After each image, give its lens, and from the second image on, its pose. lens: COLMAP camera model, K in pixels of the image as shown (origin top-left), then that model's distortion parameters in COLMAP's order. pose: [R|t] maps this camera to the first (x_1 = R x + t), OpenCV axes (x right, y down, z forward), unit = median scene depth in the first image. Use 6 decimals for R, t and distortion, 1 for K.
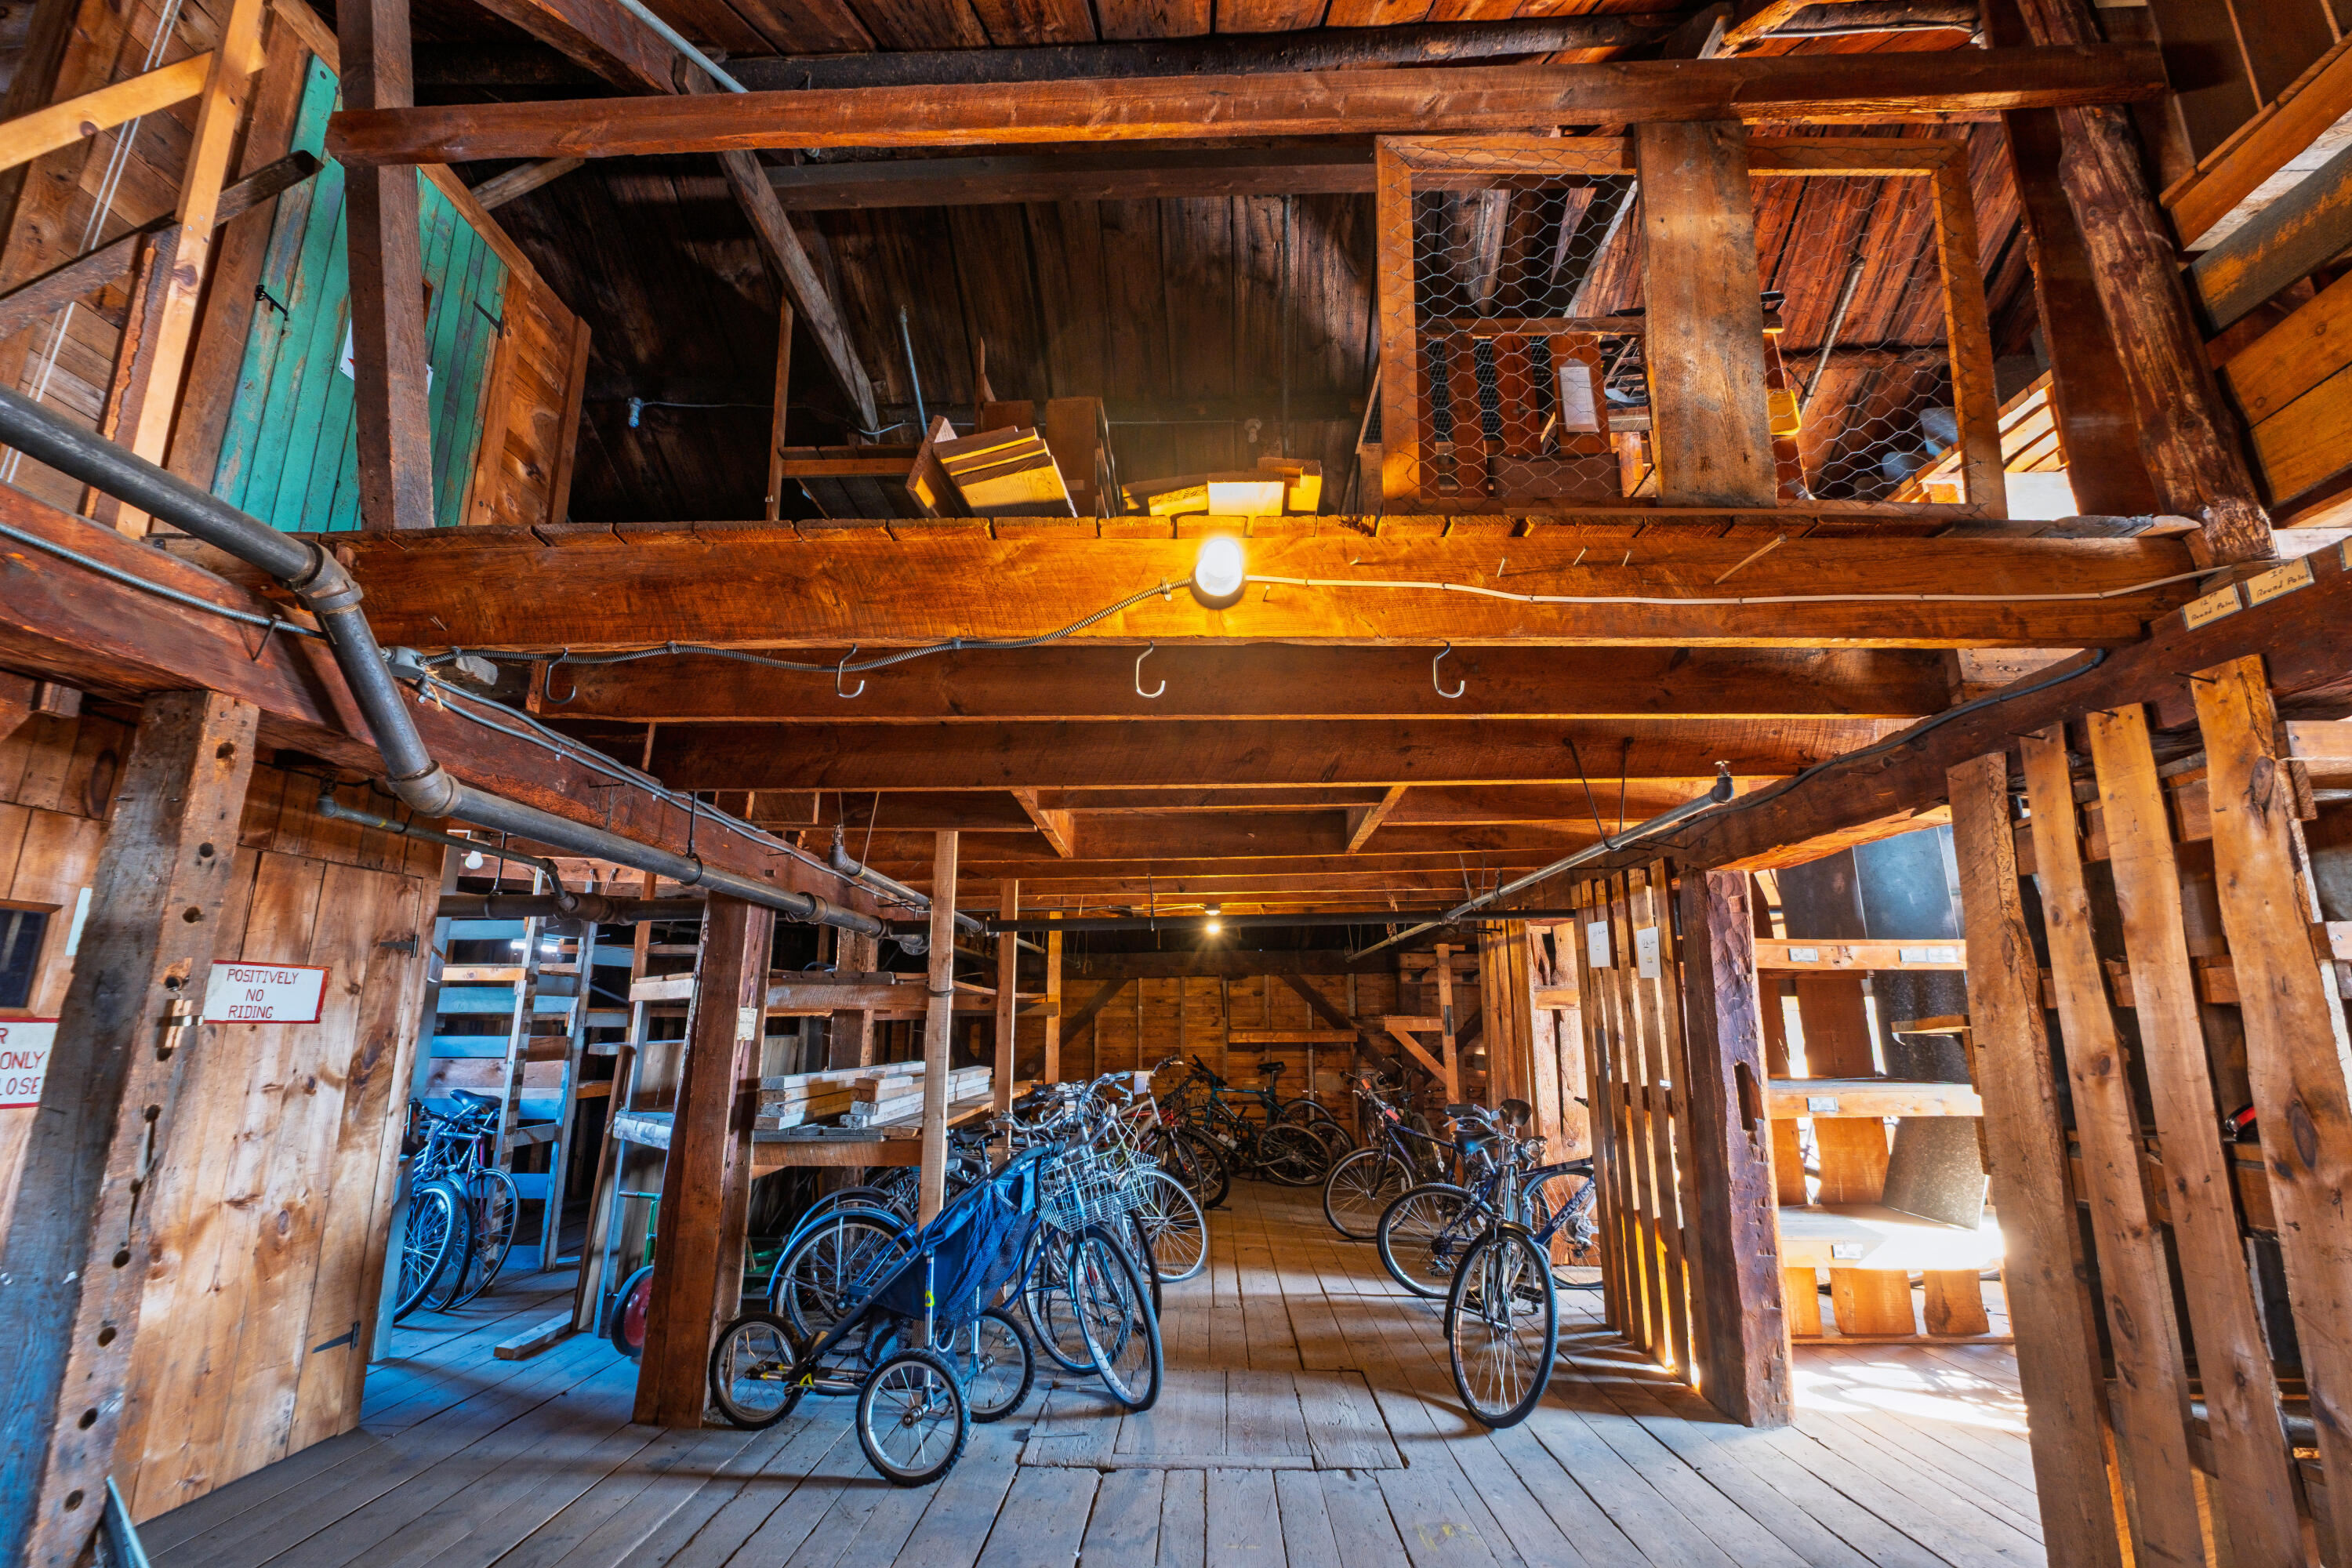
lens RADIAL K [[1019.3, 0, 1170.0], [0, 1019.3, 798.7], [0, 0, 1]] dist [-0.009209, 0.001758]
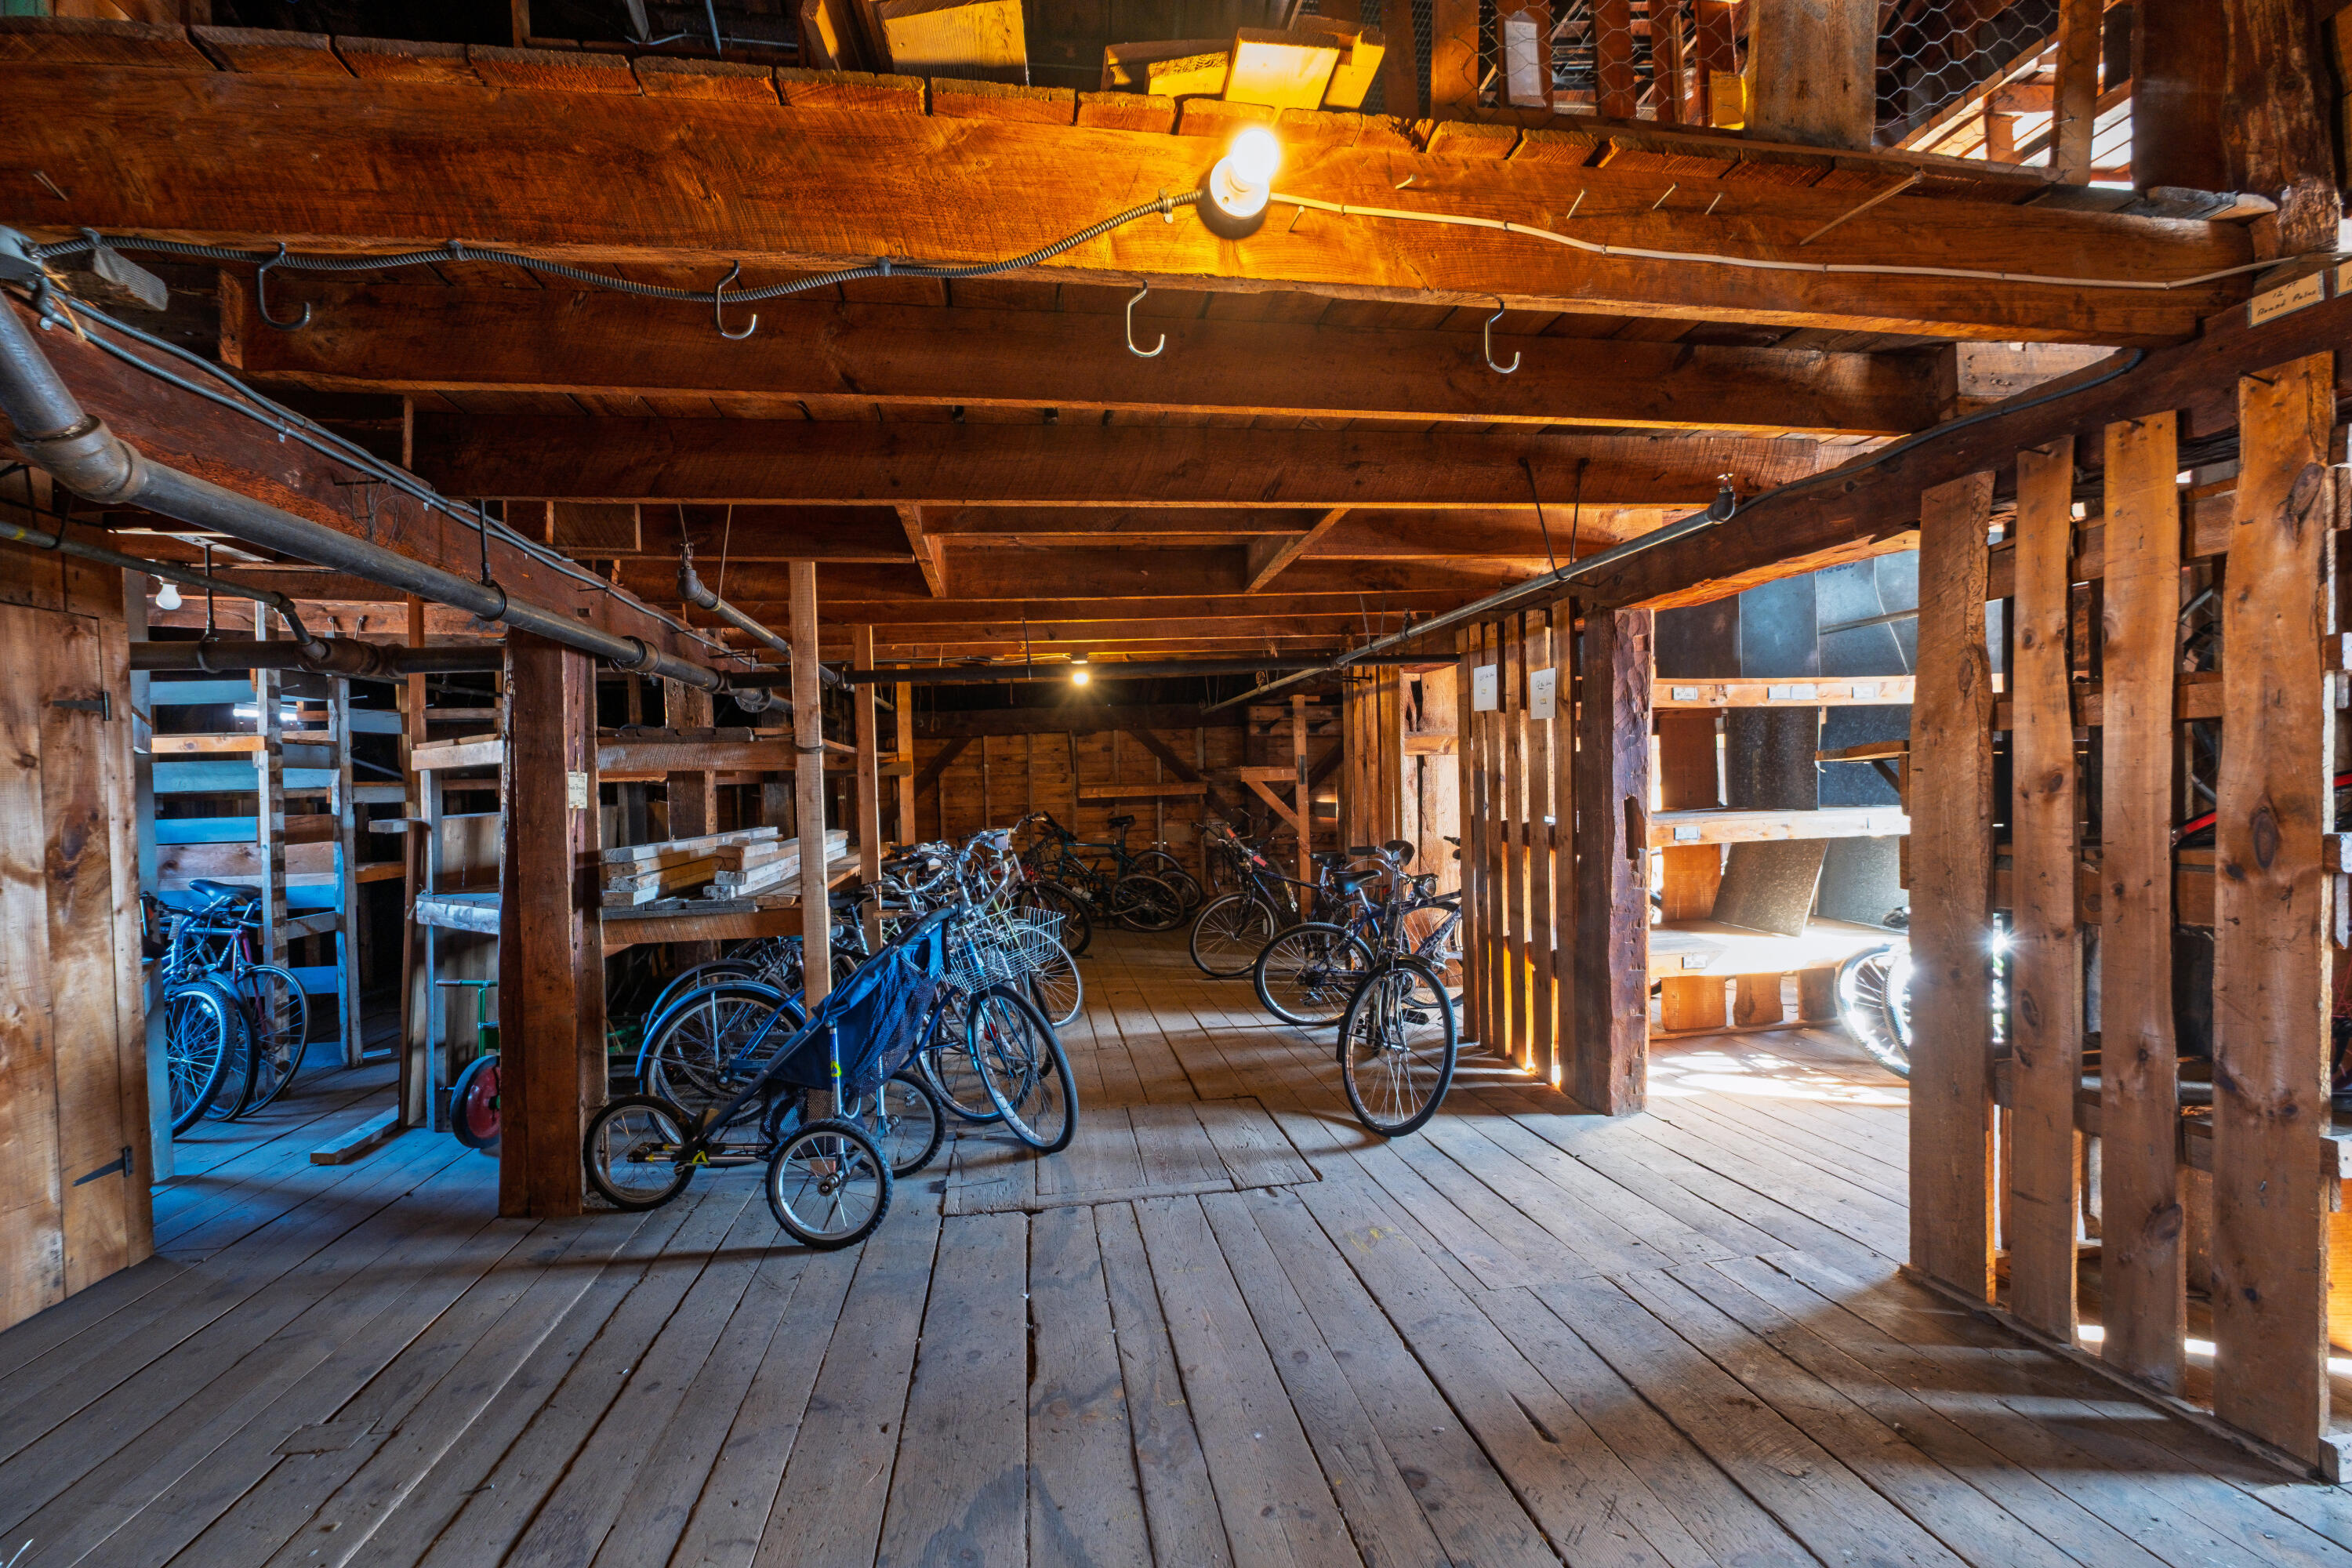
lens RADIAL K [[1019.3, 0, 1175.6], [0, 1019.3, 795.0], [0, 0, 1]] dist [-0.009209, 0.001758]
pose [[0.983187, -0.031385, 0.179885, -0.091572], [-0.010464, 0.973816, 0.227098, 0.031548], [-0.182302, -0.225162, 0.957115, 0.106831]]
